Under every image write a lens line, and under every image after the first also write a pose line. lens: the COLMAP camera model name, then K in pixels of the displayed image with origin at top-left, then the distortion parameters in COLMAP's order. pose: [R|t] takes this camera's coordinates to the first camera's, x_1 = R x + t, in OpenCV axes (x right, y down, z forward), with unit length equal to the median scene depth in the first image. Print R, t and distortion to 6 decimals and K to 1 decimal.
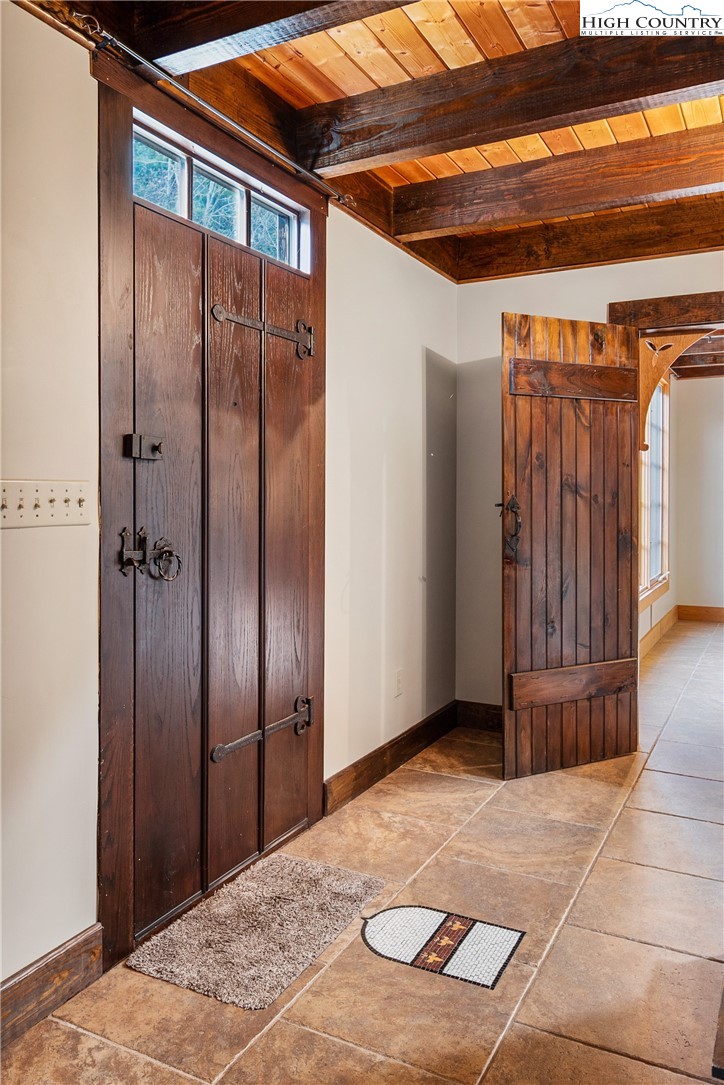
lens RADIAL K [[804.9, 0, 362.1], [0, 804.9, 544.0], [0, 0, 1]] dist [0.008231, 0.000775]
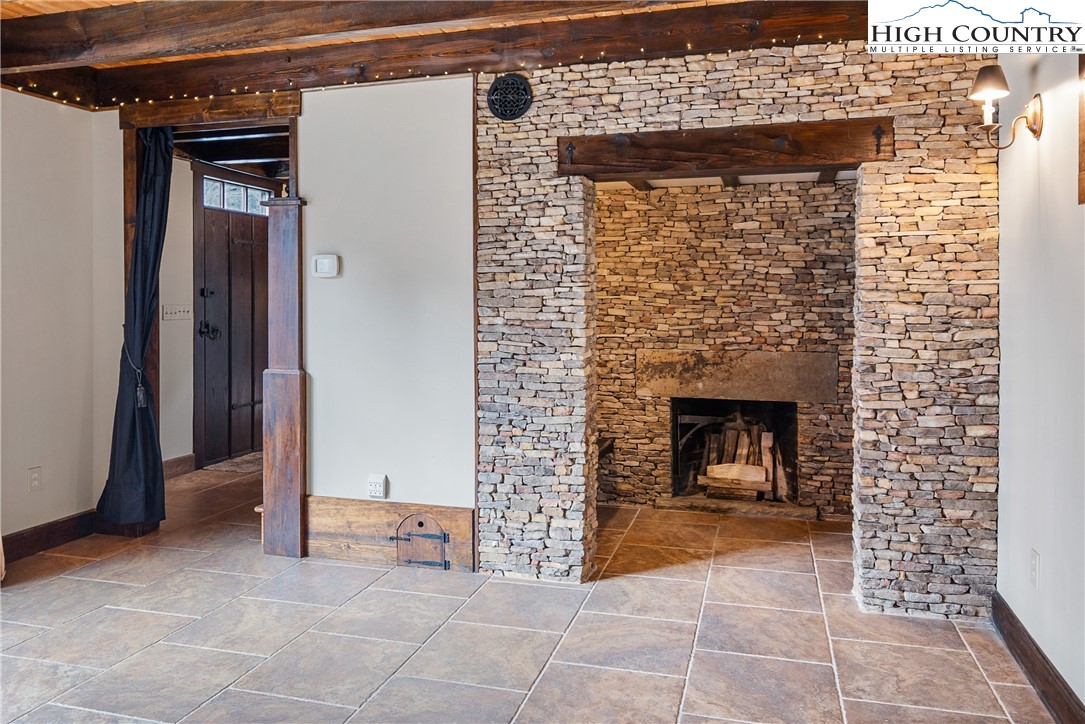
lens RADIAL K [[804.9, 0, 538.5], [0, 804.9, 353.2], [0, 0, 1]] dist [0.008231, 0.000775]
pose [[0.980084, -0.000726, 0.198582, 0.304953], [0.000514, 0.999999, 0.001120, 0.091075], [-0.198582, -0.000995, 0.980084, -2.004525]]
